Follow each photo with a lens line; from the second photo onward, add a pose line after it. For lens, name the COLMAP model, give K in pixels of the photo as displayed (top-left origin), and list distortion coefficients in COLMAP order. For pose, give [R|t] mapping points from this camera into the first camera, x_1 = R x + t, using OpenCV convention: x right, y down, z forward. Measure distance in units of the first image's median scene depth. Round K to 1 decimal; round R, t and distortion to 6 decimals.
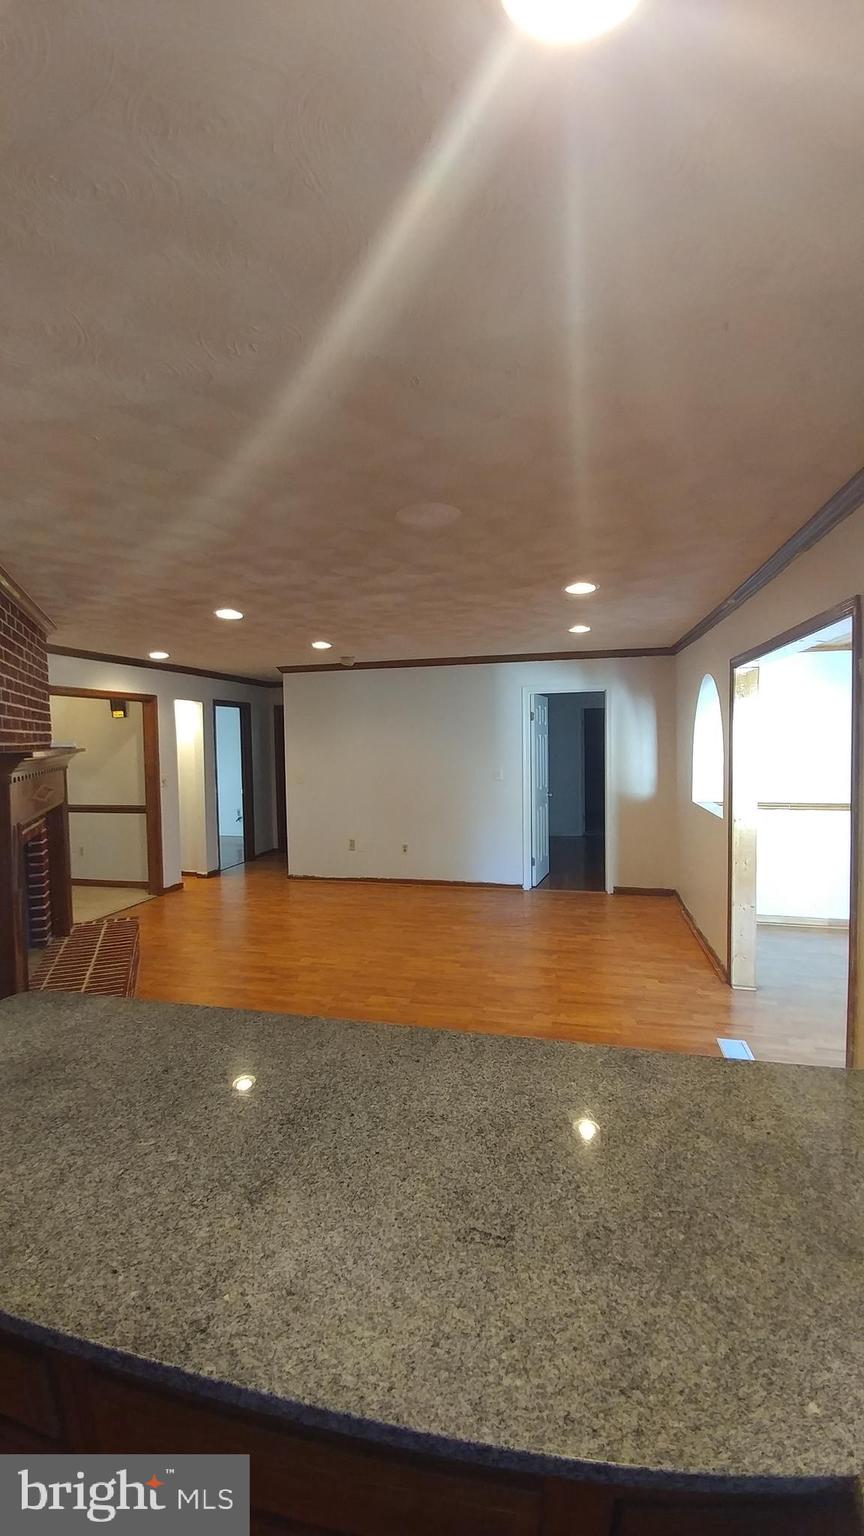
lens RADIAL K [[622.7, 0, 413.1], [0, 622.7, 765.2], [0, 0, 1]] dist [0.032398, -0.043363]
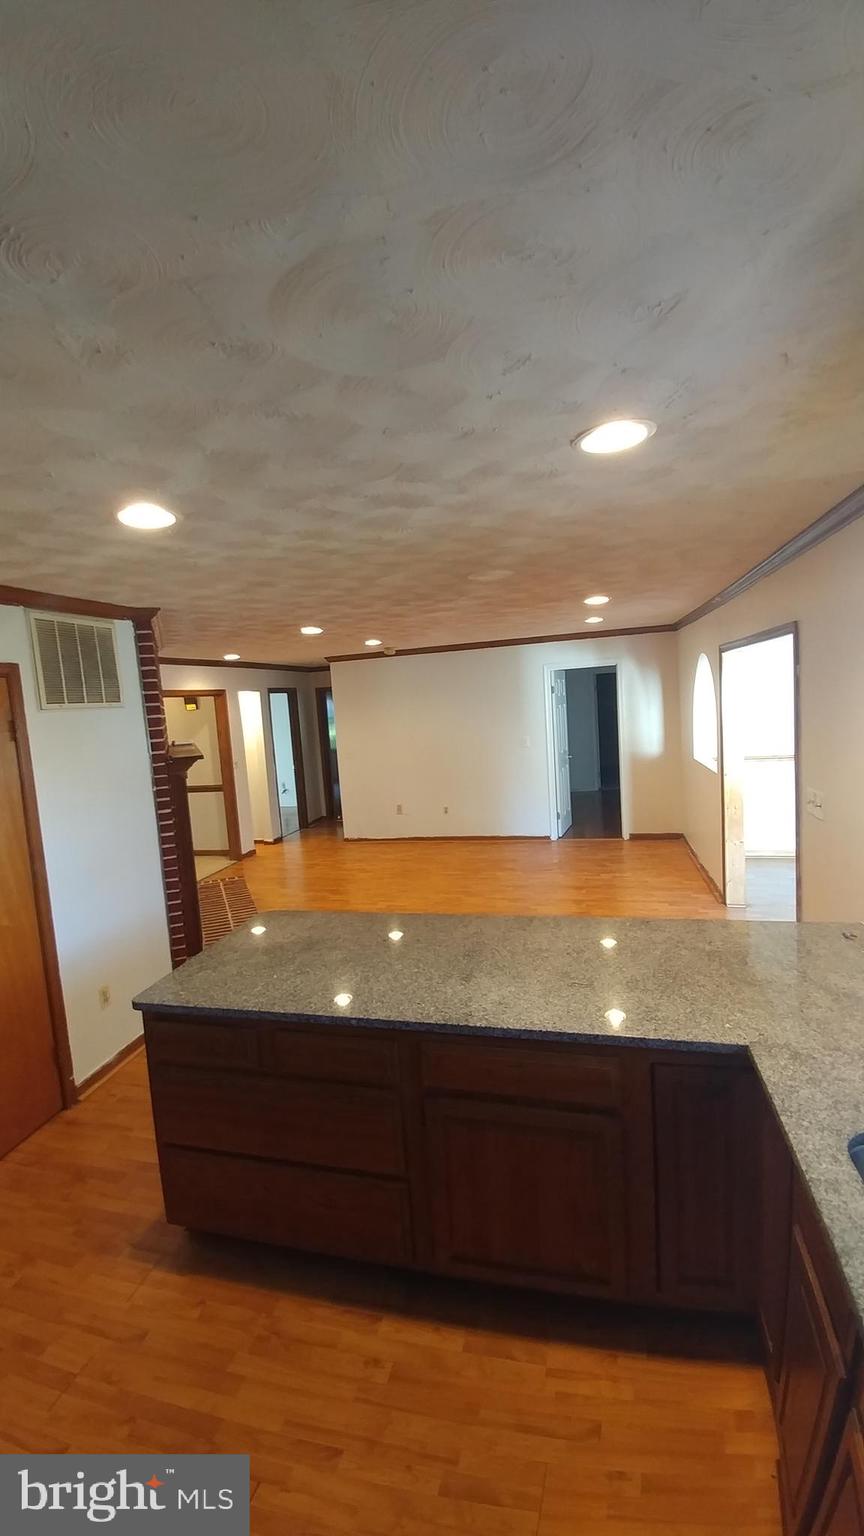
lens RADIAL K [[622.7, 0, 413.1], [0, 622.7, 765.2], [0, 0, 1]] dist [0.032398, -0.043363]
pose [[0.998475, -0.052467, -0.017145, -0.058232], [0.053418, 0.996722, 0.060756, -0.026486], [0.013901, -0.061579, 0.998005, -0.170493]]
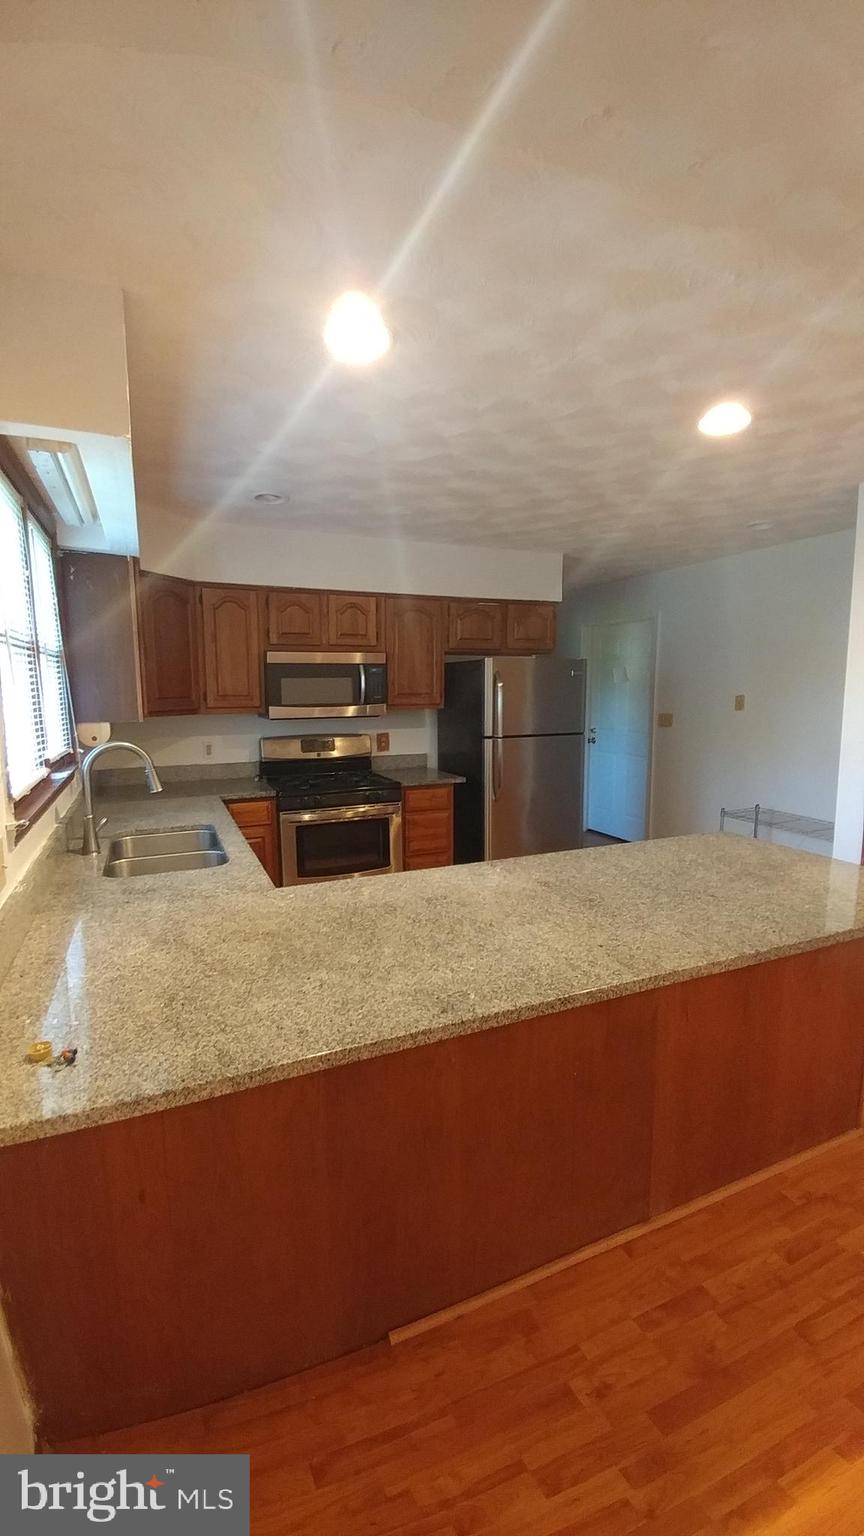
lens RADIAL K [[622.7, 0, 413.1], [0, 622.7, 765.2], [0, 0, 1]] dist [0.032398, -0.043363]
pose [[-0.794696, 0.101892, -0.598395, 0.198751], [-0.001264, 0.985531, 0.169490, -0.002194], [0.607007, 0.135450, -0.783068, 0.366988]]
